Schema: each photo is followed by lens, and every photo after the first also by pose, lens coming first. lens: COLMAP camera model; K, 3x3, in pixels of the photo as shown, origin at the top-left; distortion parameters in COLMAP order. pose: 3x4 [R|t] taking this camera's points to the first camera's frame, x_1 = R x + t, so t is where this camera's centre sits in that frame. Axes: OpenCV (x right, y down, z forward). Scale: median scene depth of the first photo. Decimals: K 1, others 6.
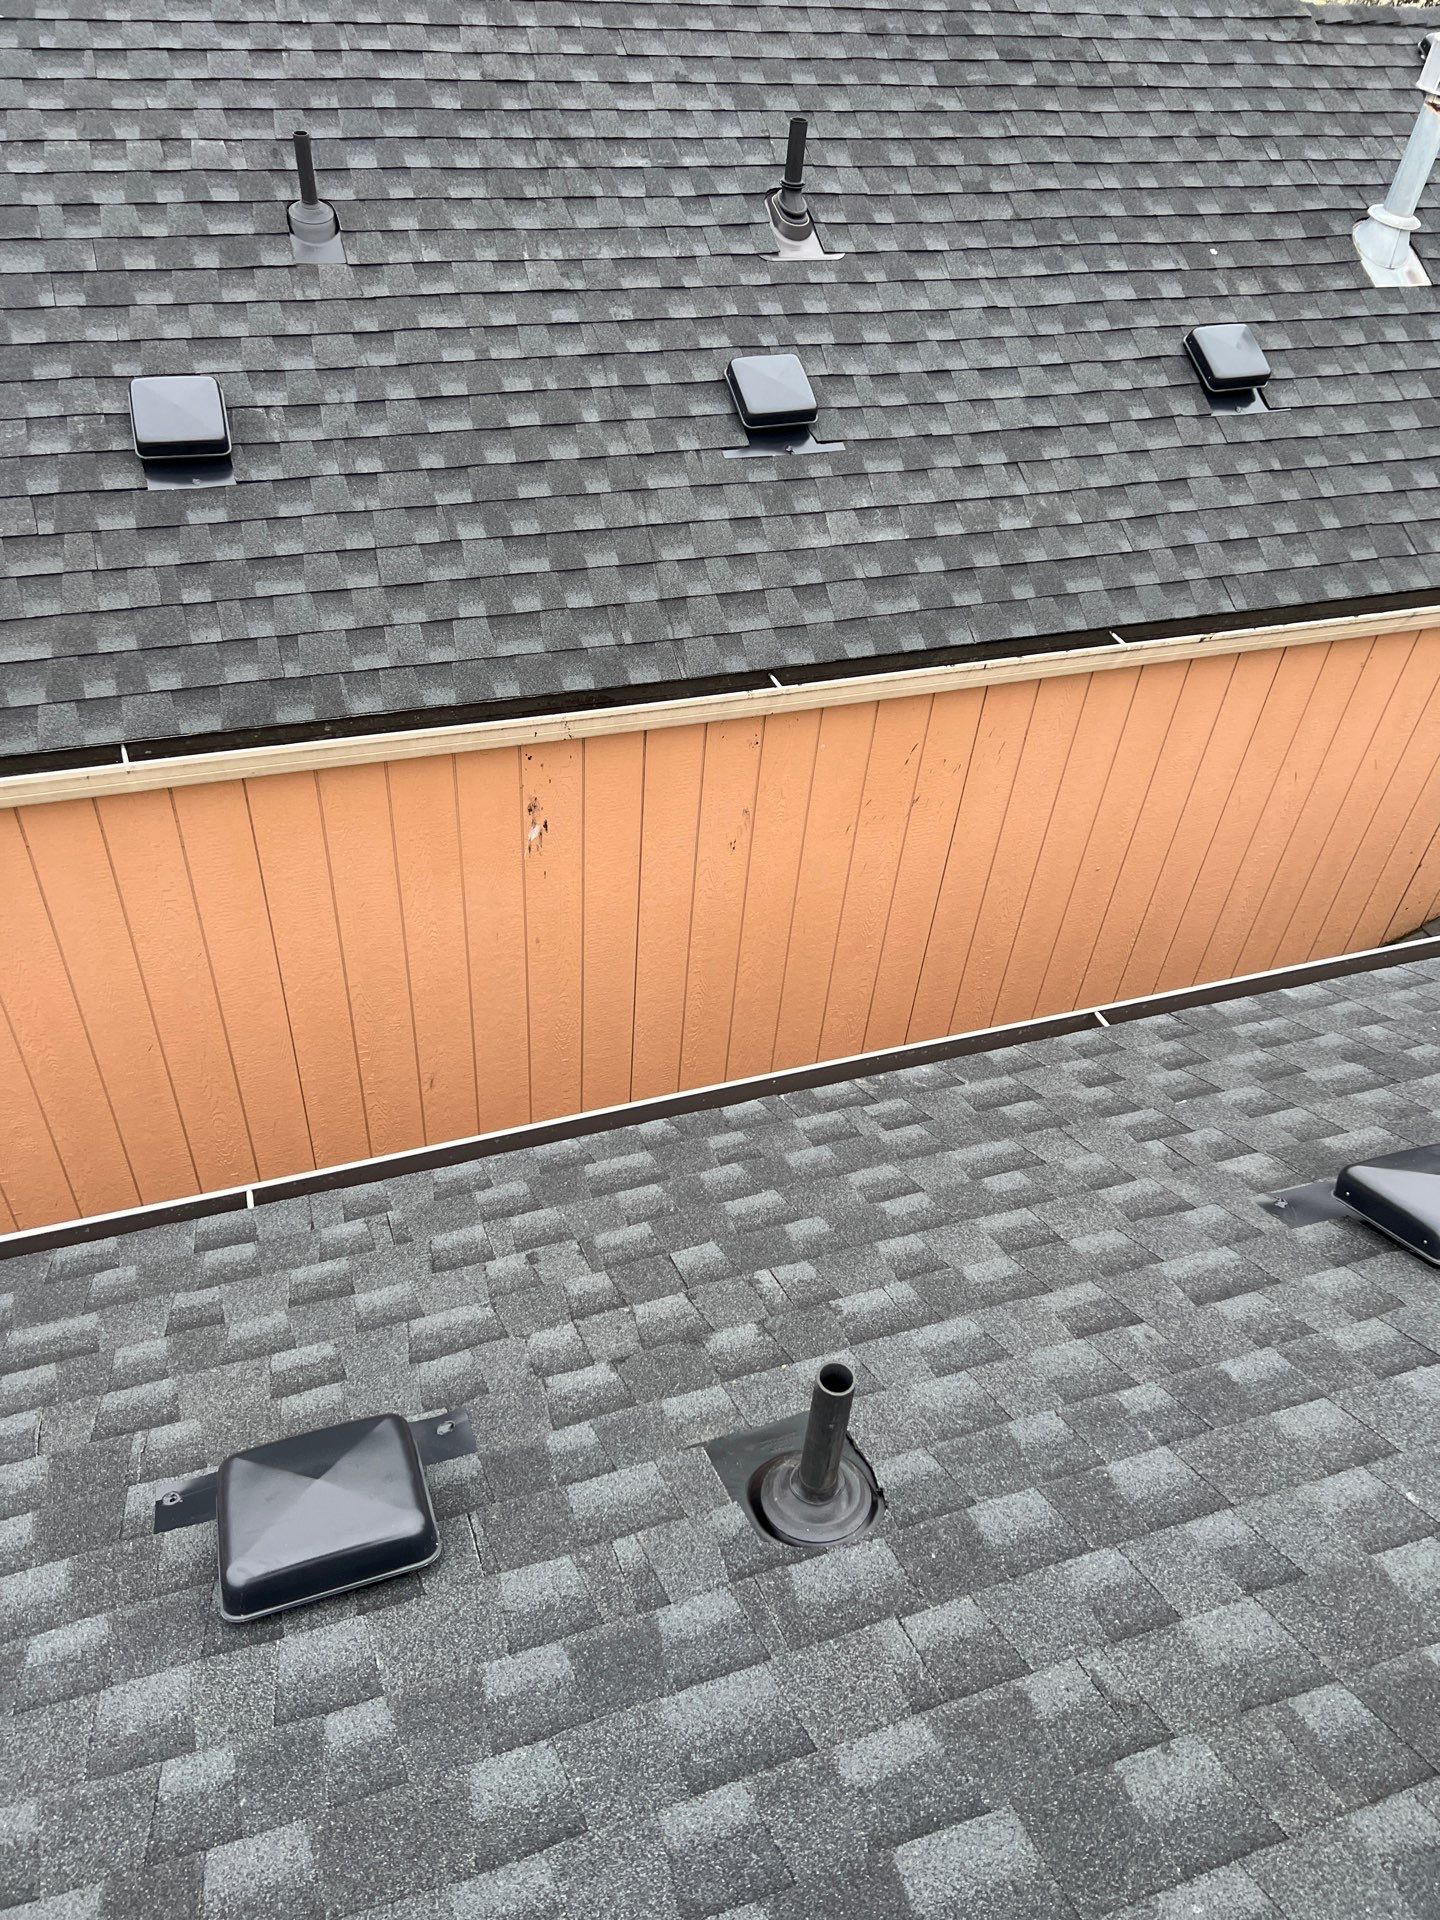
lens RADIAL K [[1464.0, 0, 714.6], [0, 1464.0, 966.2], [0, 0, 1]] dist [0.048690, -0.051729]
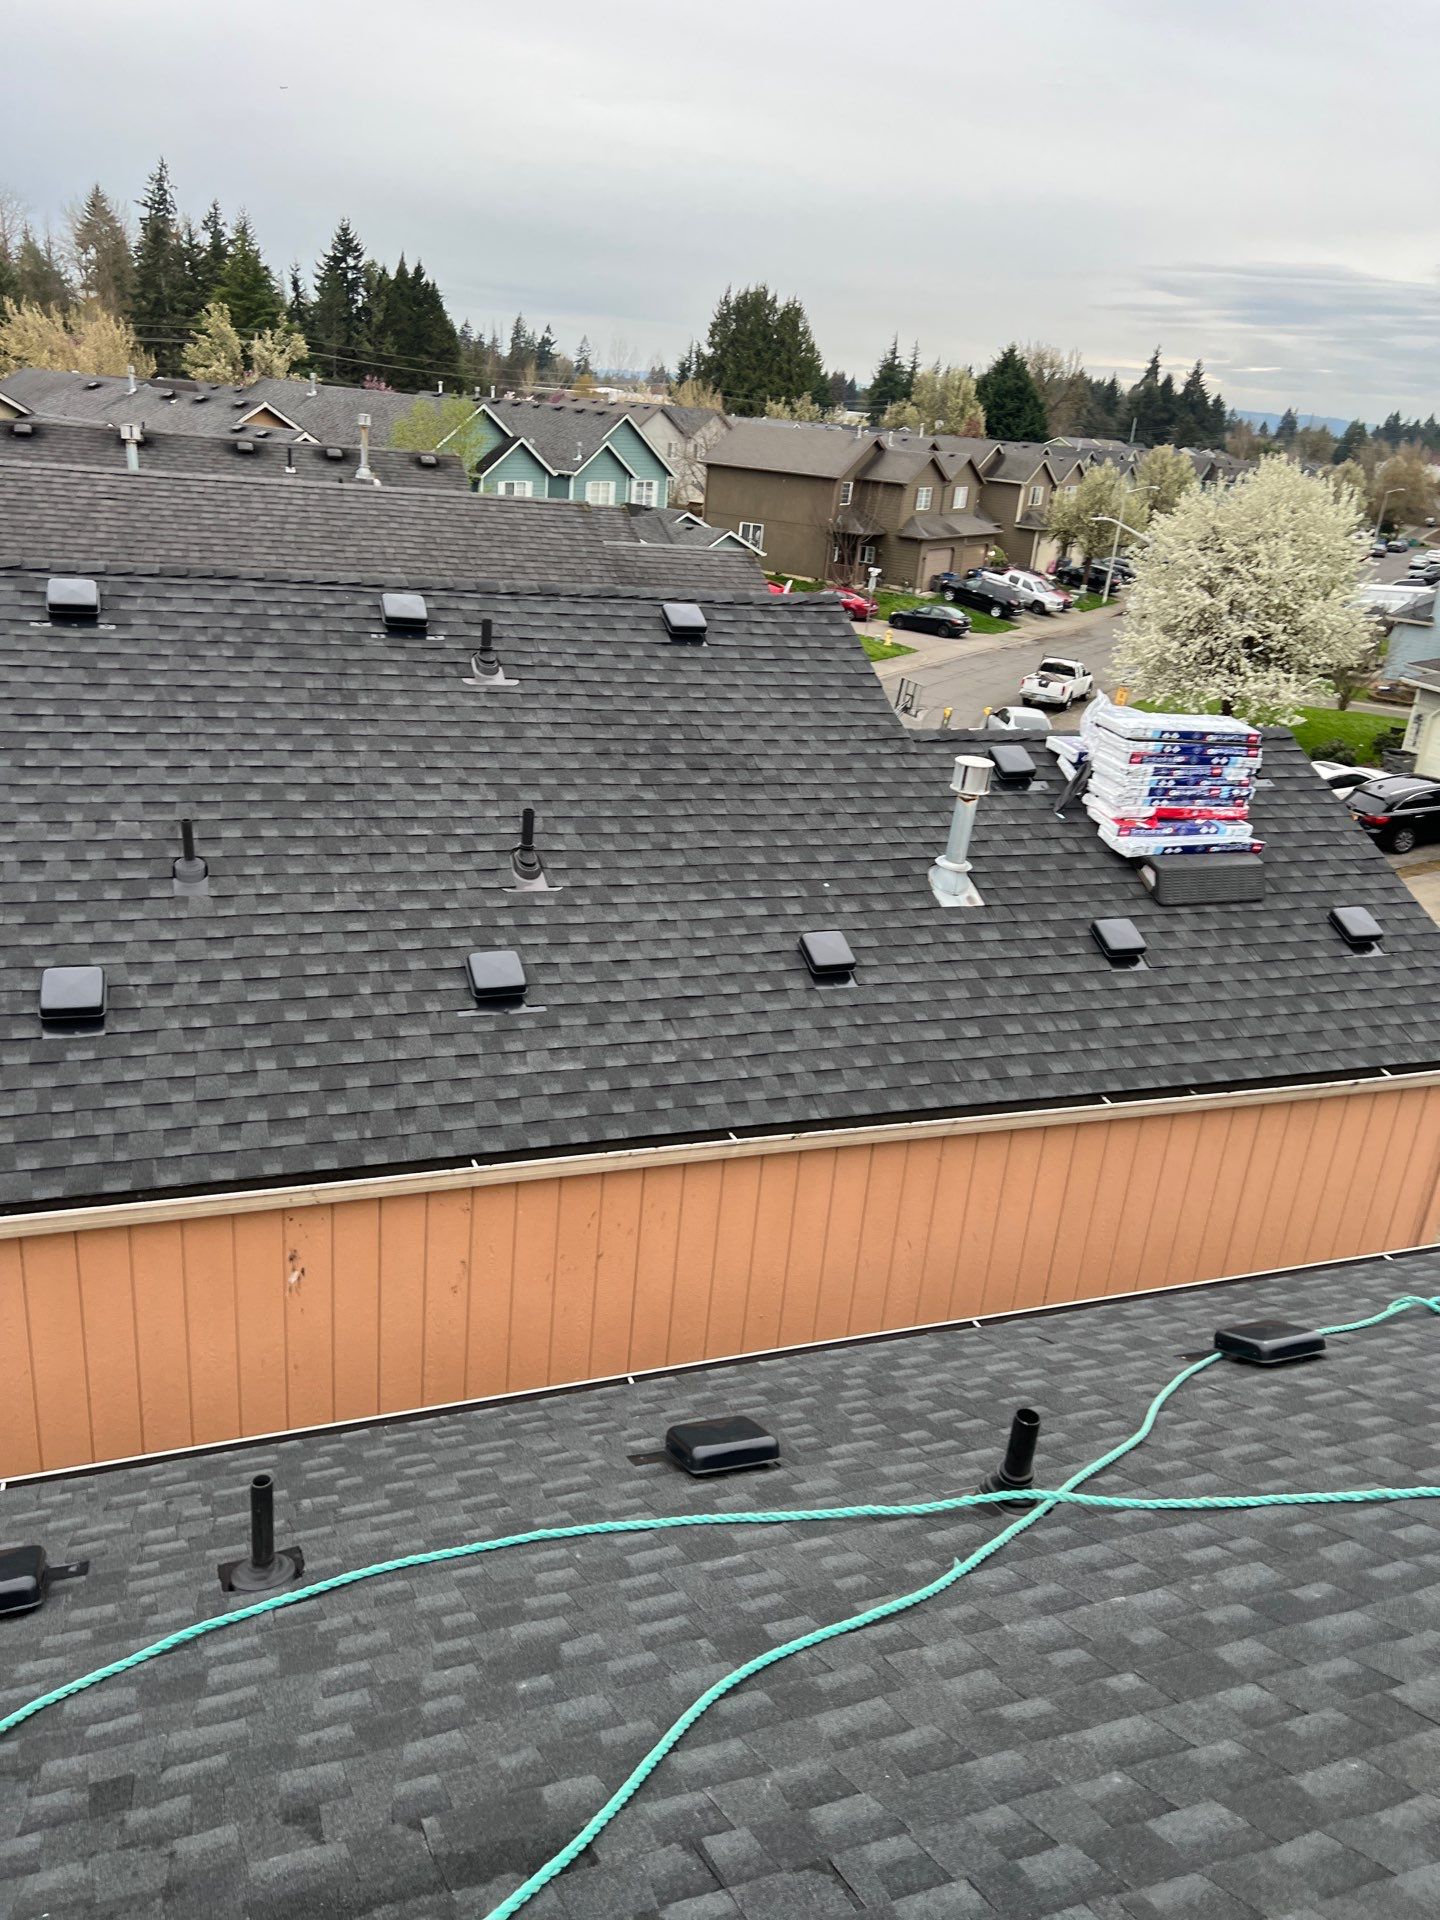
lens RADIAL K [[1464.0, 0, 721.7], [0, 1464.0, 965.1], [0, 0, 1]] dist [0.048690, -0.051729]
pose [[0.999689, -0.003163, 0.024735, 0.224414], [0.012048, 0.929730, -0.368044, 0.137860], [-0.021833, 0.368227, 0.929479, -0.354561]]
